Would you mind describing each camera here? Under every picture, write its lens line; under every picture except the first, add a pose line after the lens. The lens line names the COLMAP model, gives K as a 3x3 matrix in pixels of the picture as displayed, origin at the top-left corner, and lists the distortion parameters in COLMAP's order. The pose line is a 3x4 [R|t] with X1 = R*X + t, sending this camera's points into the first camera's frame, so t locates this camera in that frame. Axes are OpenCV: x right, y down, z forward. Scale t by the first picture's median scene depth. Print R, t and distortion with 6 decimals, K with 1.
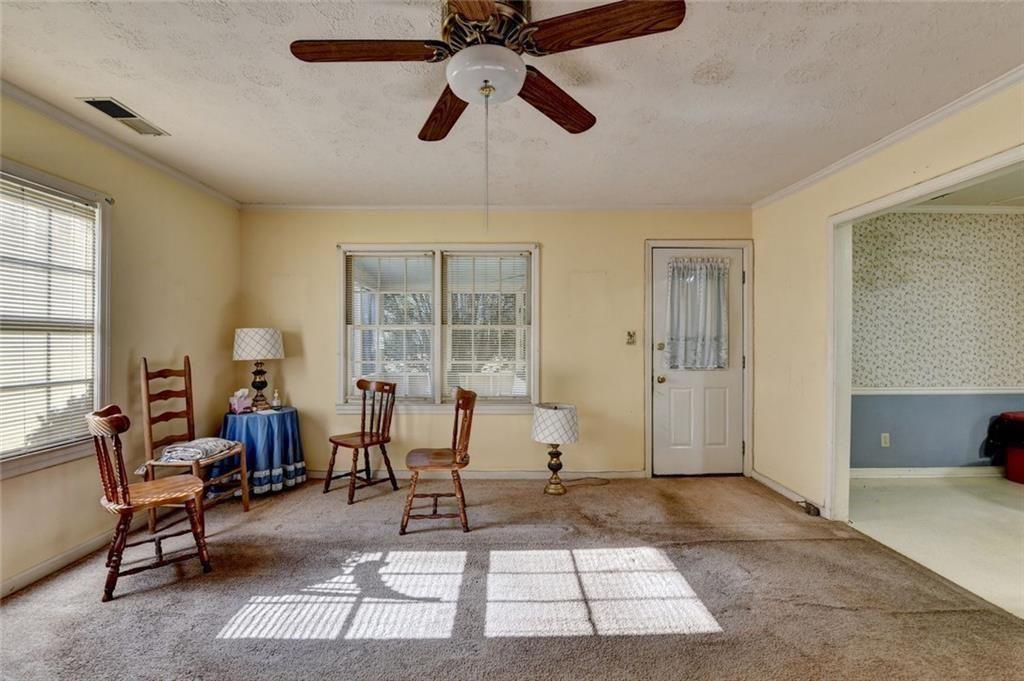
lens RADIAL K [[436.7, 0, 504.0], [0, 436.7, 344.5], [0, 0, 1]] dist [-0.000384, -0.000109]
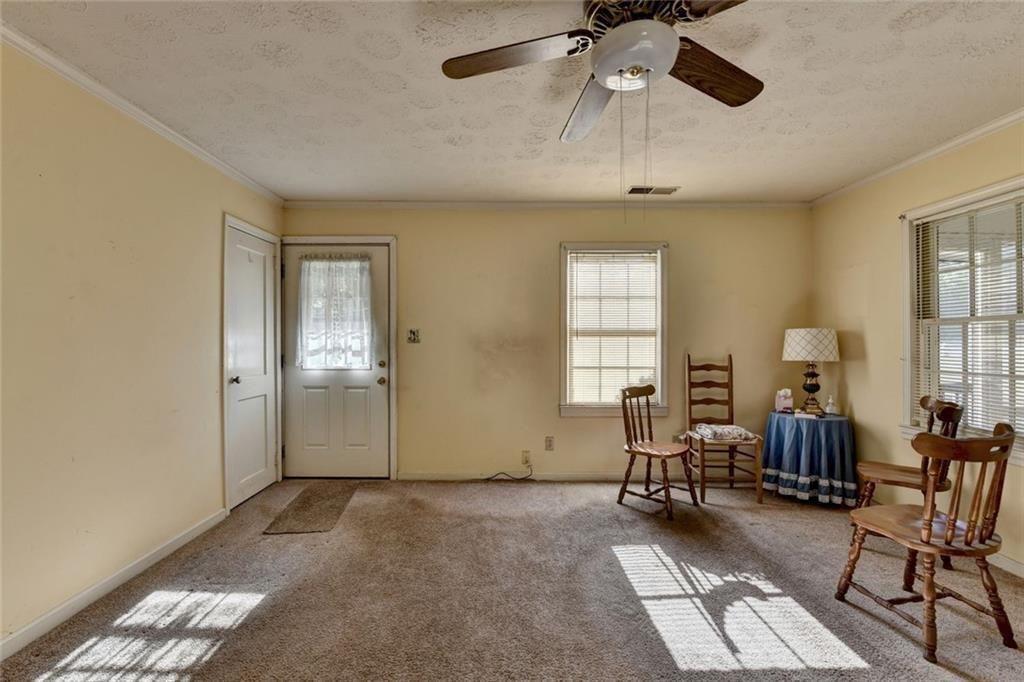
lens RADIAL K [[436.7, 0, 504.0], [0, 436.7, 345.0], [0, 0, 1]] dist [-0.000384, -0.000109]
pose [[0.000333, 0.002956, -0.999996, 0.506884], [-0.008724, 0.999958, 0.002953, 0.002669], [0.999962, 0.008723, 0.000359, 0.415005]]
